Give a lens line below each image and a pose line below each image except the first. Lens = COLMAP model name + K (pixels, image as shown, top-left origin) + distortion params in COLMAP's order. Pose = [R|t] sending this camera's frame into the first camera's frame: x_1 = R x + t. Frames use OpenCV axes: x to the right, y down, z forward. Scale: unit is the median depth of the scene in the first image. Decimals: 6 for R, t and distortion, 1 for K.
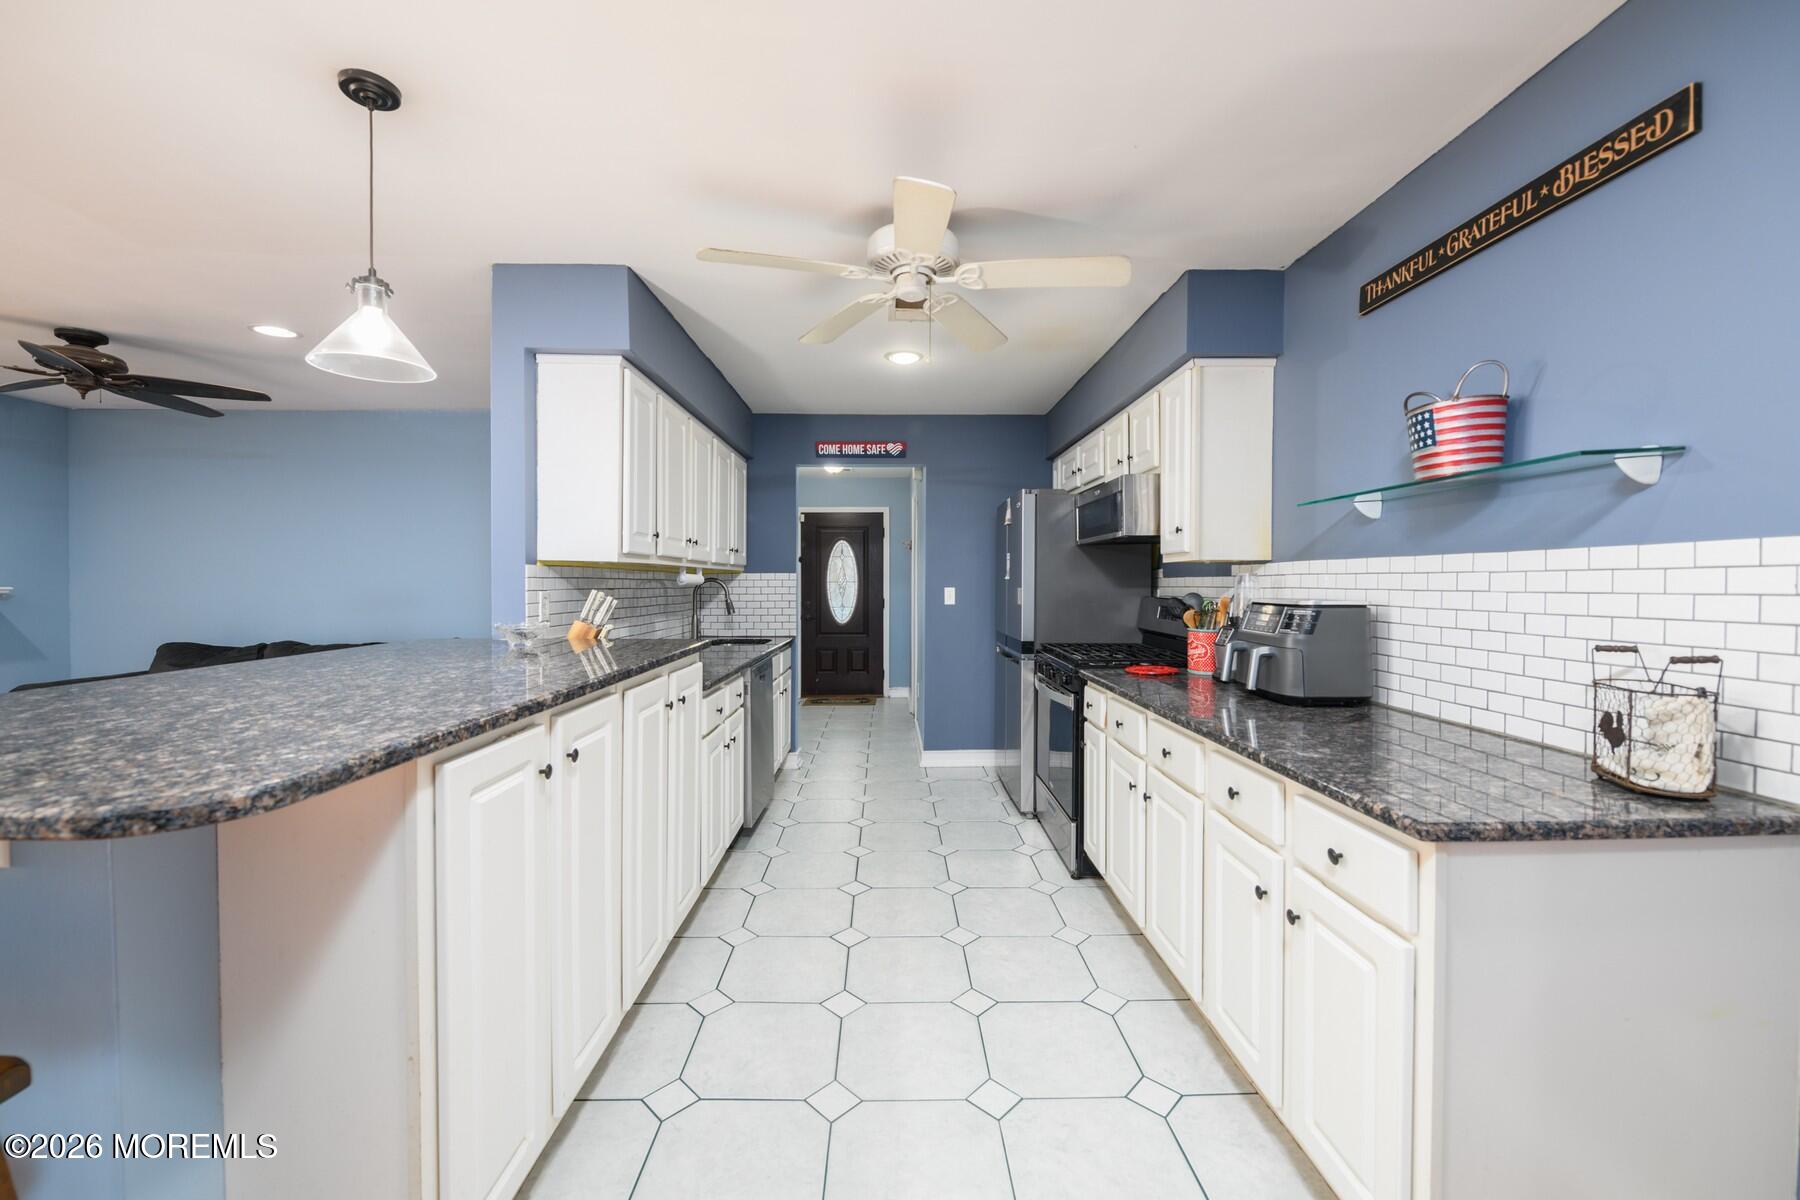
lens RADIAL K [[710.4, 0, 898.5], [0, 710.4, 596.0], [0, 0, 1]] dist [0.002050, -0.004219]
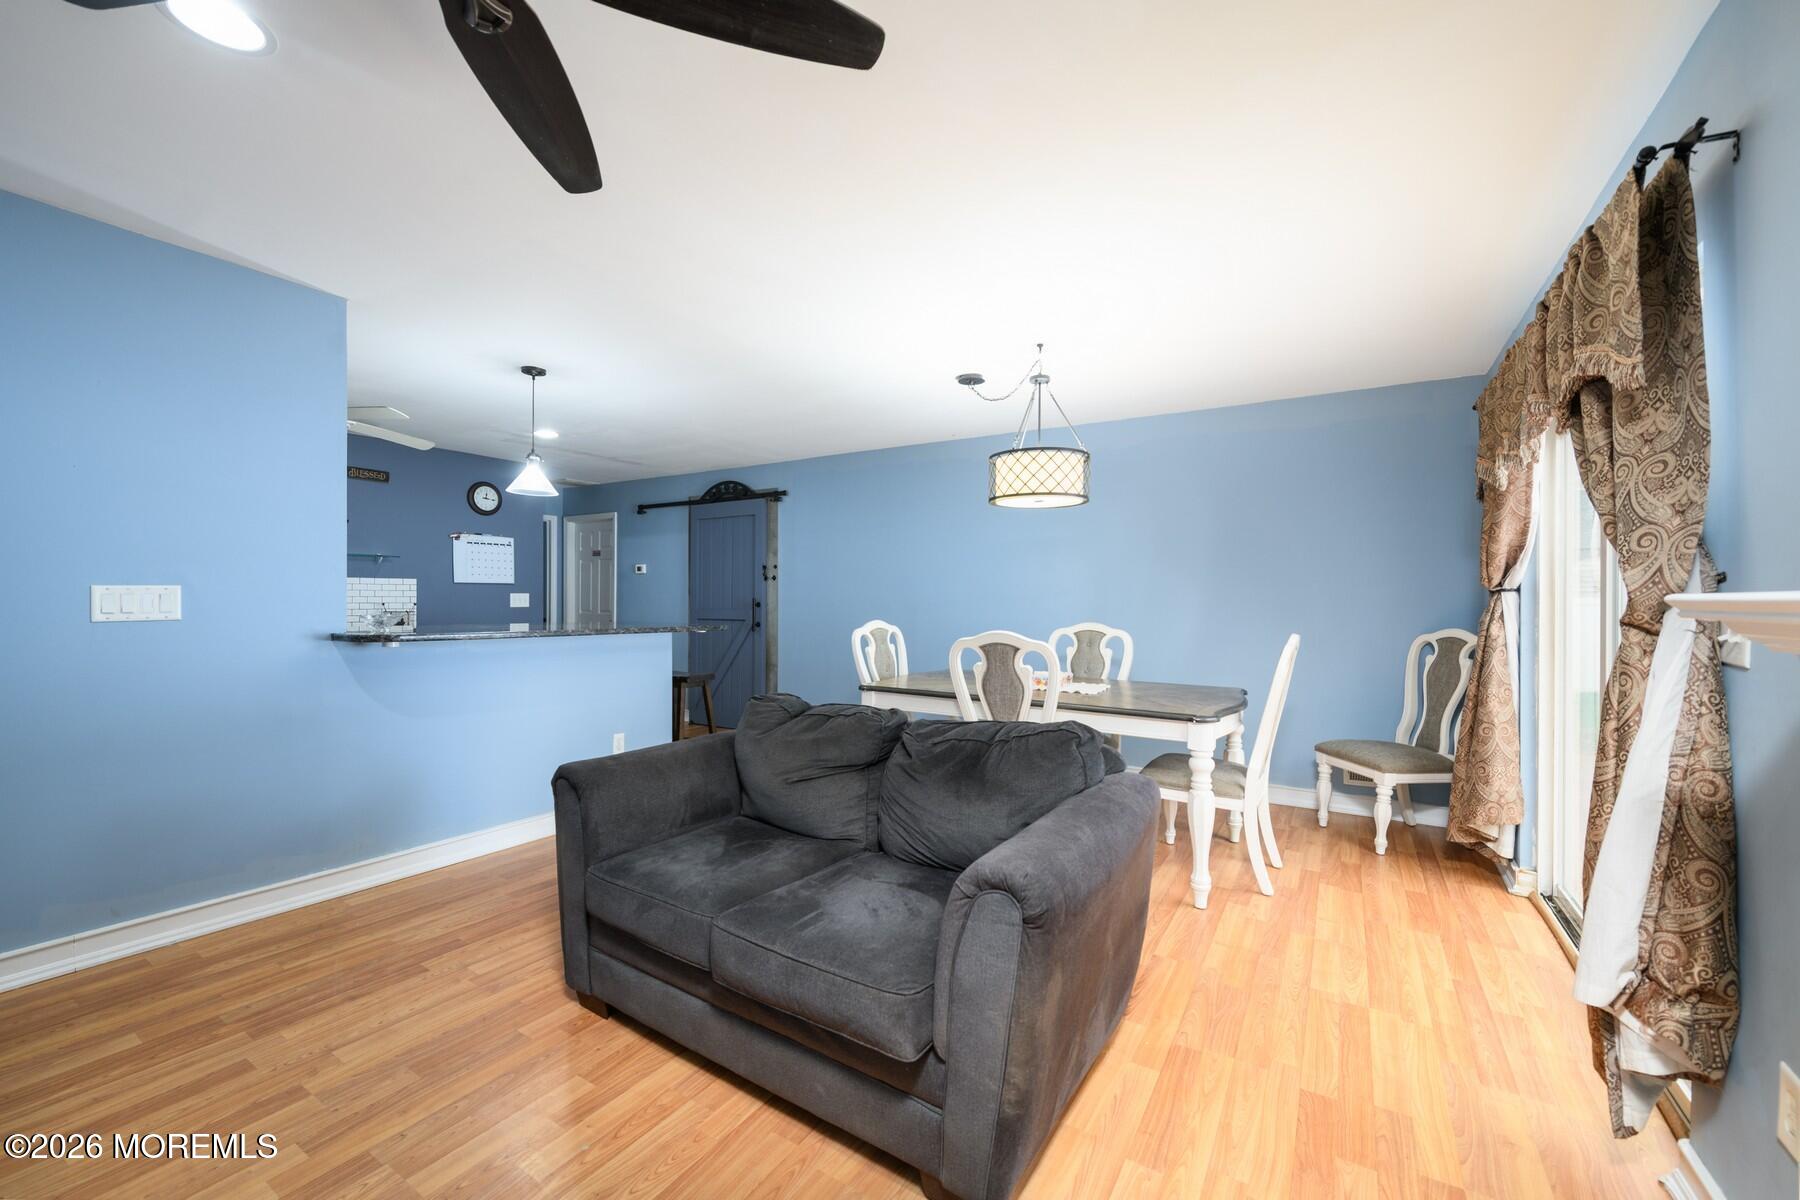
lens RADIAL K [[713.9, 0, 901.0], [0, 713.9, 588.1], [0, 0, 1]] dist [-0.002701, -0.000657]
pose [[-0.842193, 0.000234, 0.539176, -2.259362], [0.001692, 0.999996, 0.002208, -0.012560], [-0.539174, 0.002772, -0.842190, 1.748383]]
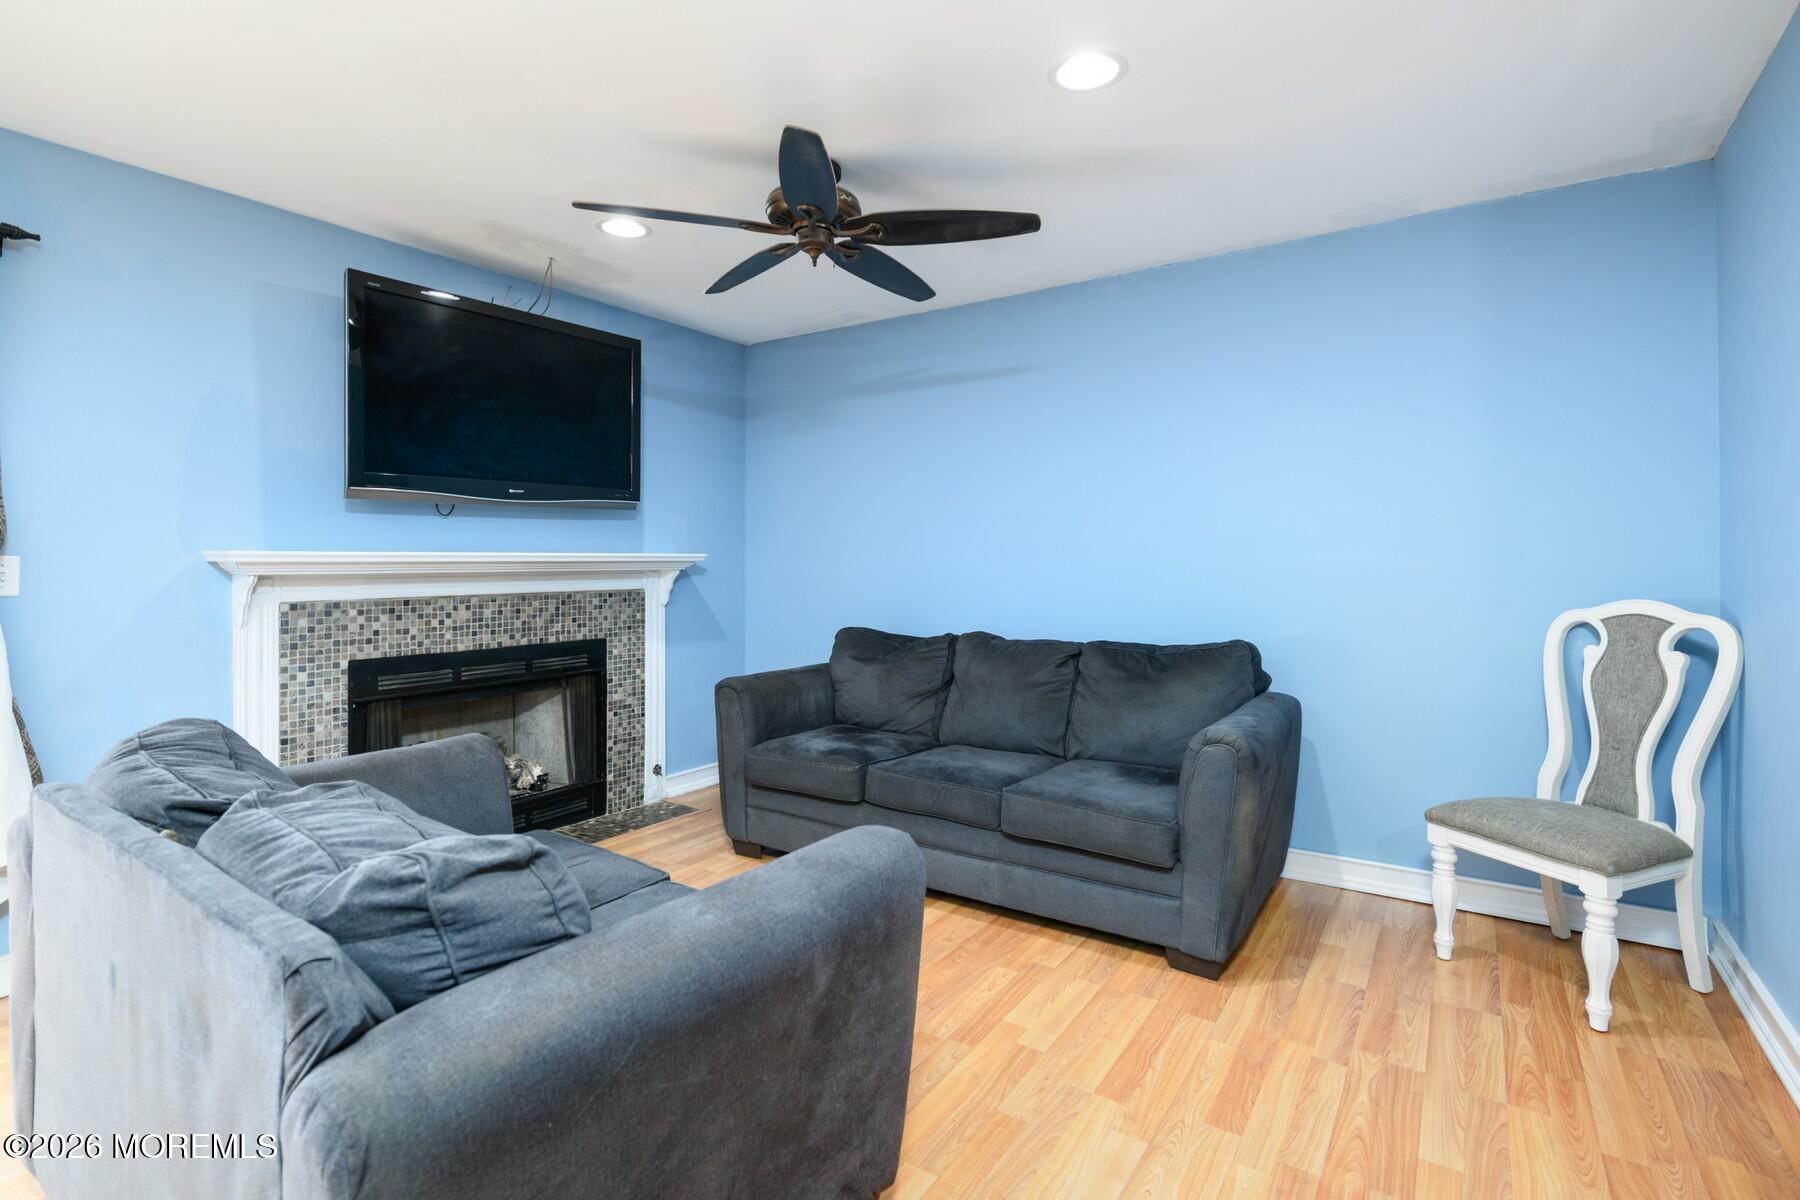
lens RADIAL K [[841.0, 0, 899.5], [0, 841.0, 567.3], [0, 0, 1]] dist [-0.000031, -0.000154]
pose [[0.820430, 0.004509, -0.571729, -0.957702], [-0.010769, 0.999913, -0.007566, 0.016036], [0.571645, 0.012364, 0.820408, 0.610729]]
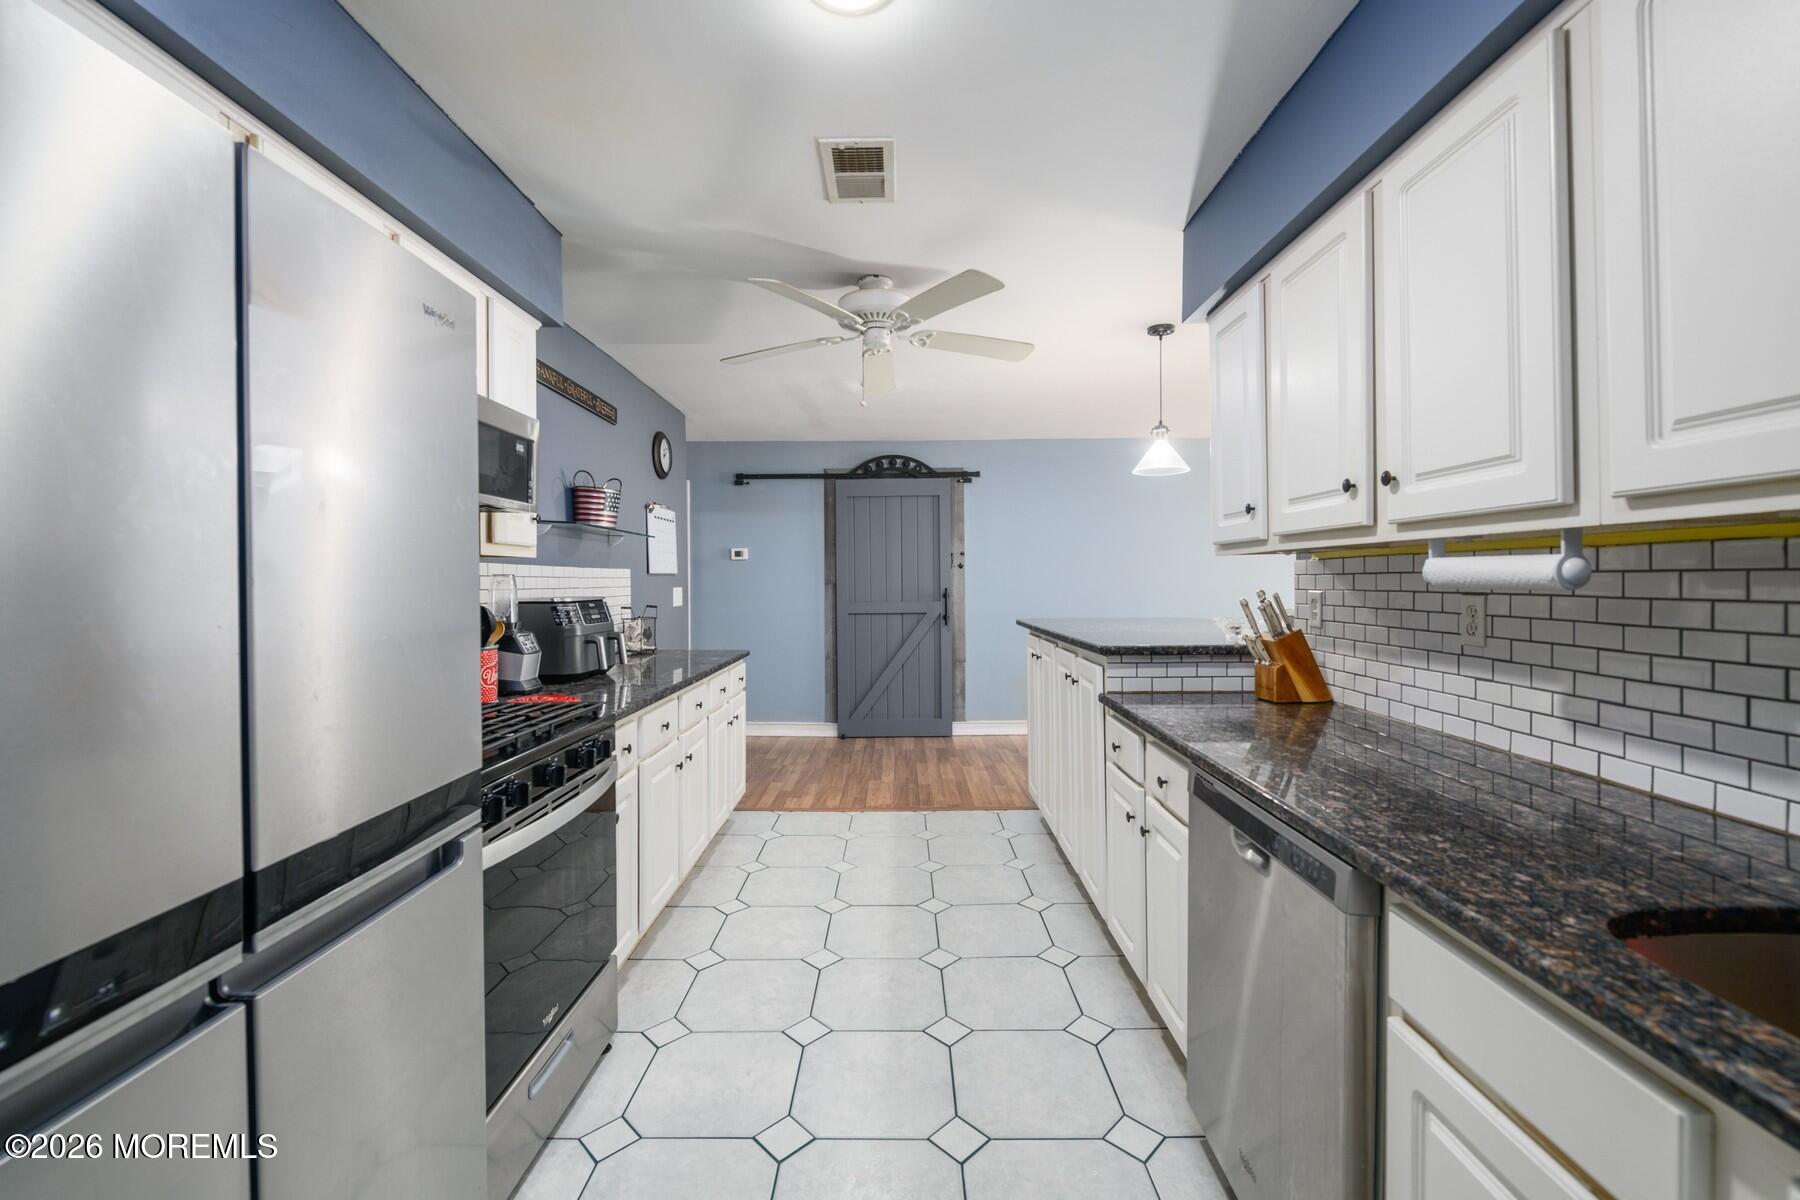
lens RADIAL K [[726.5, 0, 896.5], [0, 726.5, 579.9], [0, 0, 1]] dist [-0.000461, -0.000145]
pose [[-0.999699, 0.004003, 0.024188, -0.040939], [0.004429, 0.999836, 0.017572, -0.045626], [-0.024114, 0.017674, -0.999553, 2.306041]]
